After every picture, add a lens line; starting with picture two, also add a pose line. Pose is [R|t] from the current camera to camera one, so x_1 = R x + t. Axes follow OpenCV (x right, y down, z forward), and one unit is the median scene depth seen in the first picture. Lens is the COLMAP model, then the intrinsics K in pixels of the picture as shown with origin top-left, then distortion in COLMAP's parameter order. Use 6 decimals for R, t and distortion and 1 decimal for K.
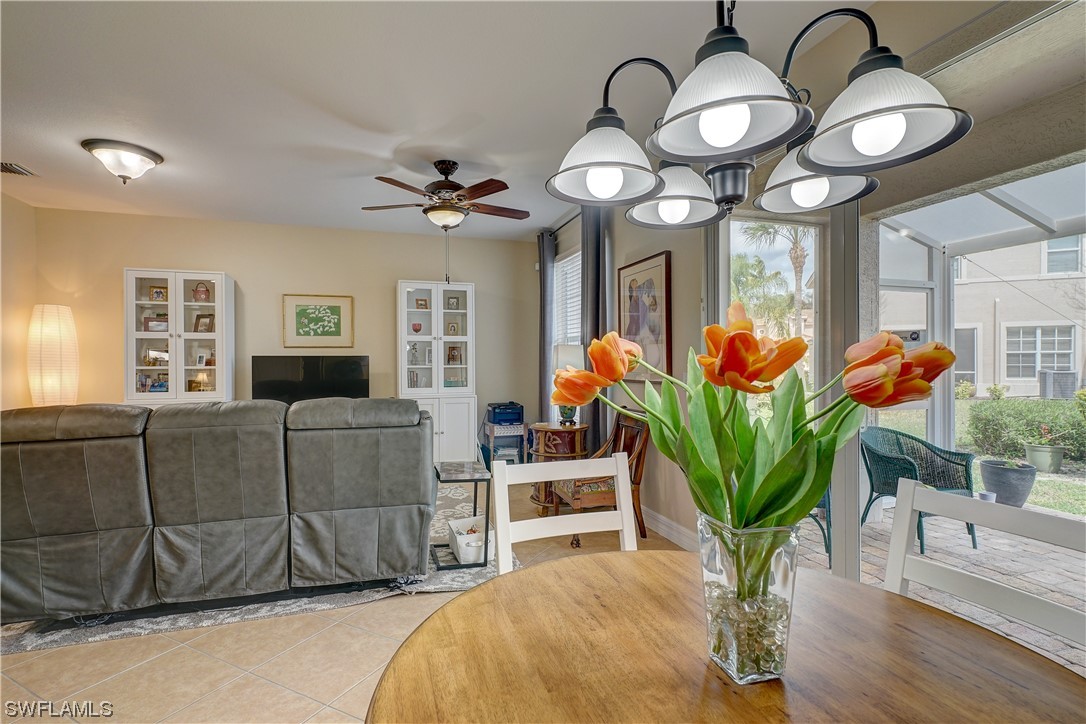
lens RADIAL K [[520.3, 0, 538.8], [0, 520.3, 365.8], [0, 0, 1]] dist [0.013957, 0.000100]
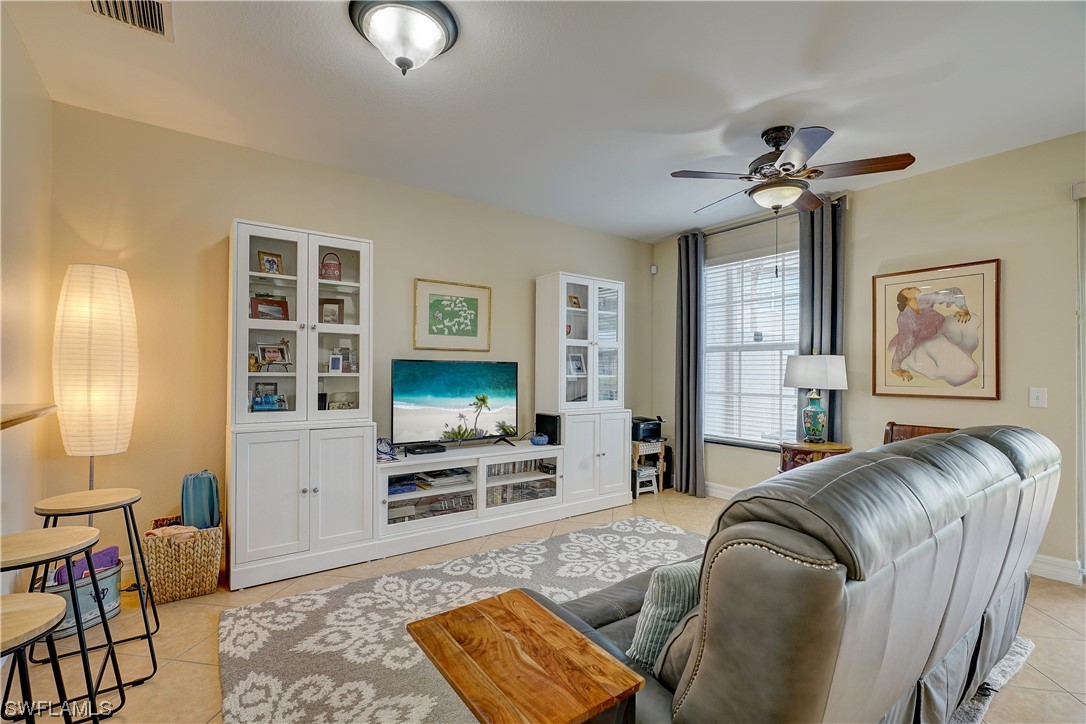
lens RADIAL K [[484.8, 0, 542.4], [0, 484.8, 368.9], [0, 0, 1]] dist [-0.001798, -0.000051]
pose [[0.948179, 0.015750, 0.317346, -0.576080], [-0.012661, 0.999850, -0.011796, -0.000525], [-0.317484, 0.007166, 0.948236, 0.299971]]
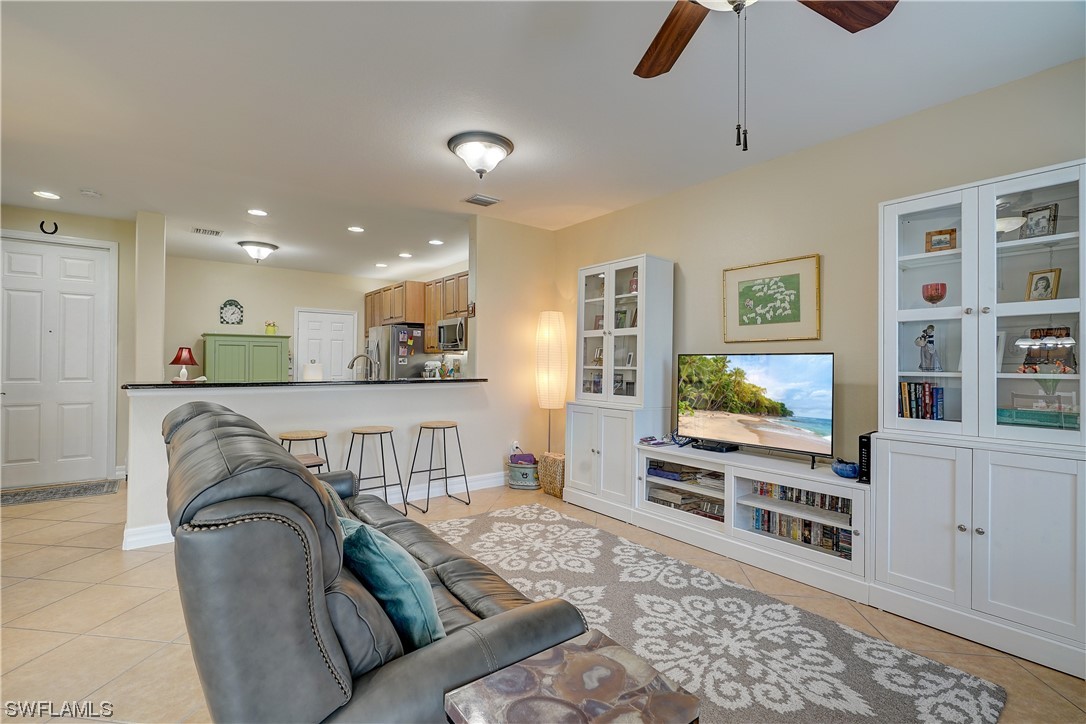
lens RADIAL K [[496.2, 0, 541.0], [0, 496.2, 366.7], [0, 0, 1]] dist [-0.002087, 0.004600]
pose [[0.341999, 0.013465, -0.939604, 0.077554], [-0.009796, 0.999894, 0.010764, -0.007661], [0.939649, 0.005523, 0.342095, 0.565799]]
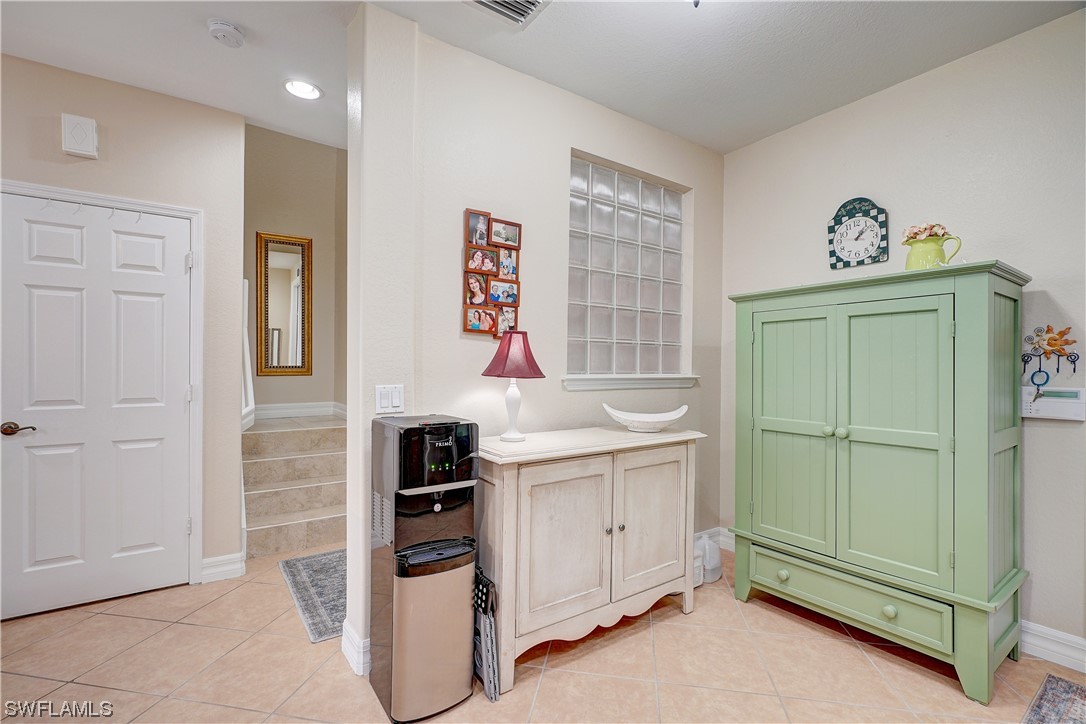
lens RADIAL K [[473.8, 0, 543.0], [0, 473.8, 362.0], [0, 0, 1]] dist [-0.002790, -0.000329]
pose [[-0.954917, 0.002224, -0.296864, -1.072945], [0.001300, 0.999994, 0.003310, -0.005769], [0.296870, 0.002774, -0.954914, 0.597665]]
